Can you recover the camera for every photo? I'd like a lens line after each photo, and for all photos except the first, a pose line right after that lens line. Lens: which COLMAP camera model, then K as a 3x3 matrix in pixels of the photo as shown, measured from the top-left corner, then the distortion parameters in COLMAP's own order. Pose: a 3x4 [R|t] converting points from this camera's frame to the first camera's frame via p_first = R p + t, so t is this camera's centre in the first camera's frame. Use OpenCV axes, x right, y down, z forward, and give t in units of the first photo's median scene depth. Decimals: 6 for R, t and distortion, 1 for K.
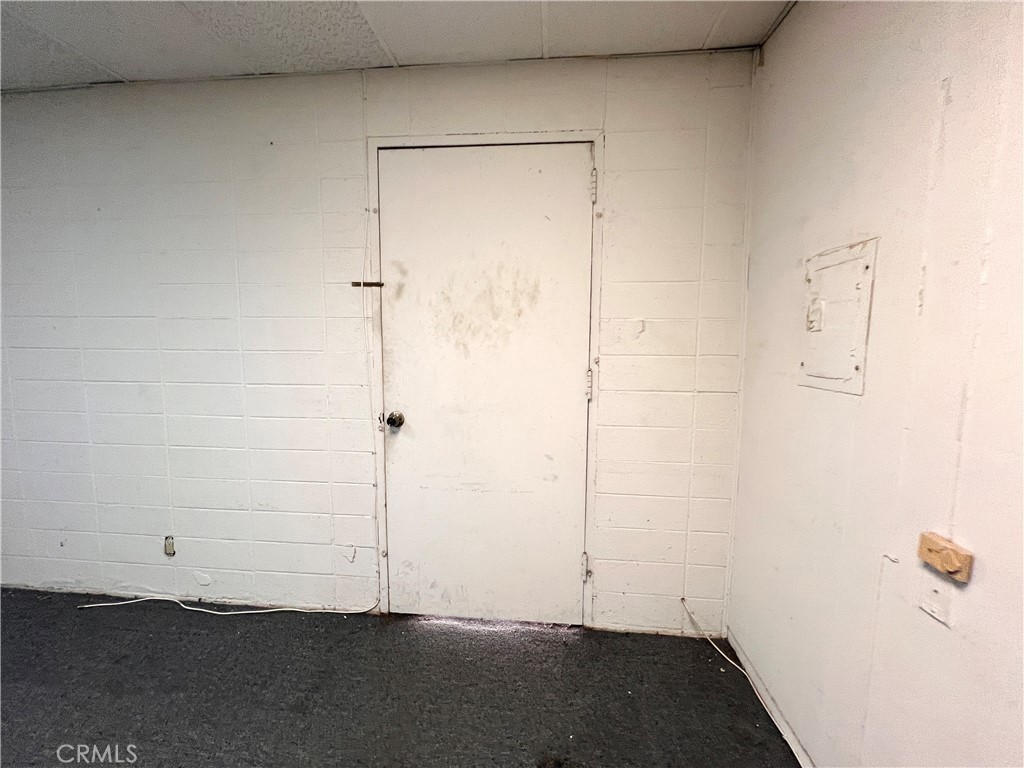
lens RADIAL K [[410.4, 0, 513.5], [0, 410.4, 384.2], [0, 0, 1]] dist [0.000134, 0.000007]
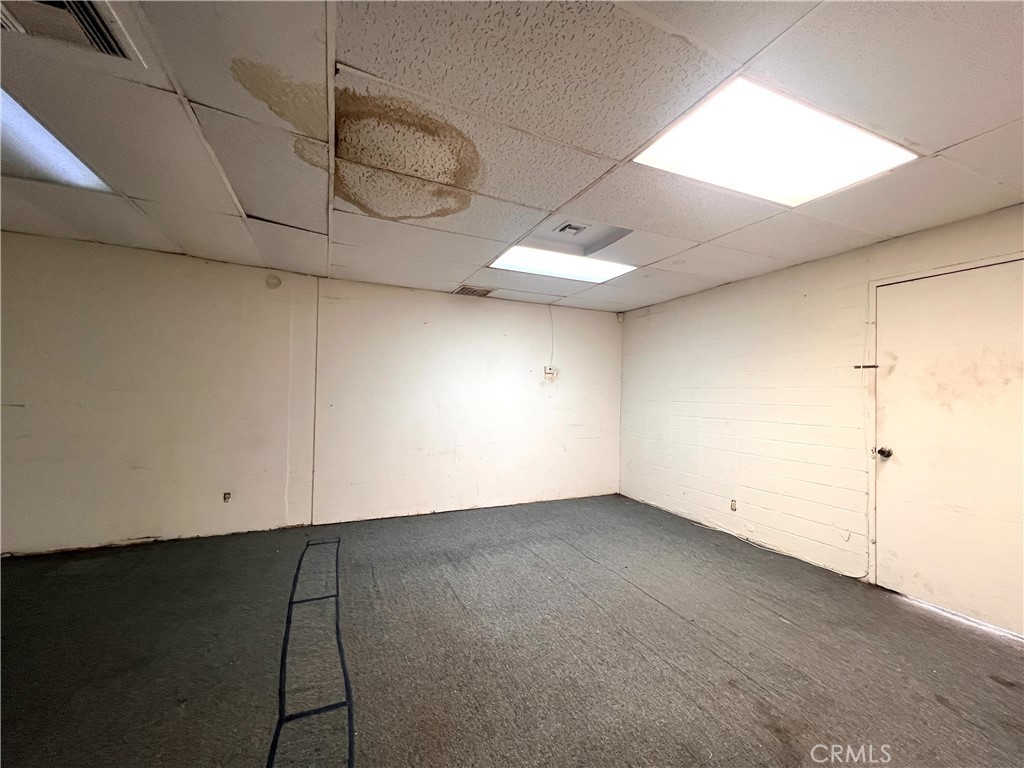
lens RADIAL K [[410.4, 0, 512.1], [0, 410.4, 386.8], [0, 0, 1]] dist [0.000134, 0.000007]
pose [[0.494436, -0.015893, -0.869068, 0.366996], [-0.104792, 0.991450, -0.077750, 0.111027], [0.862874, 0.129514, 0.488544, -1.004684]]
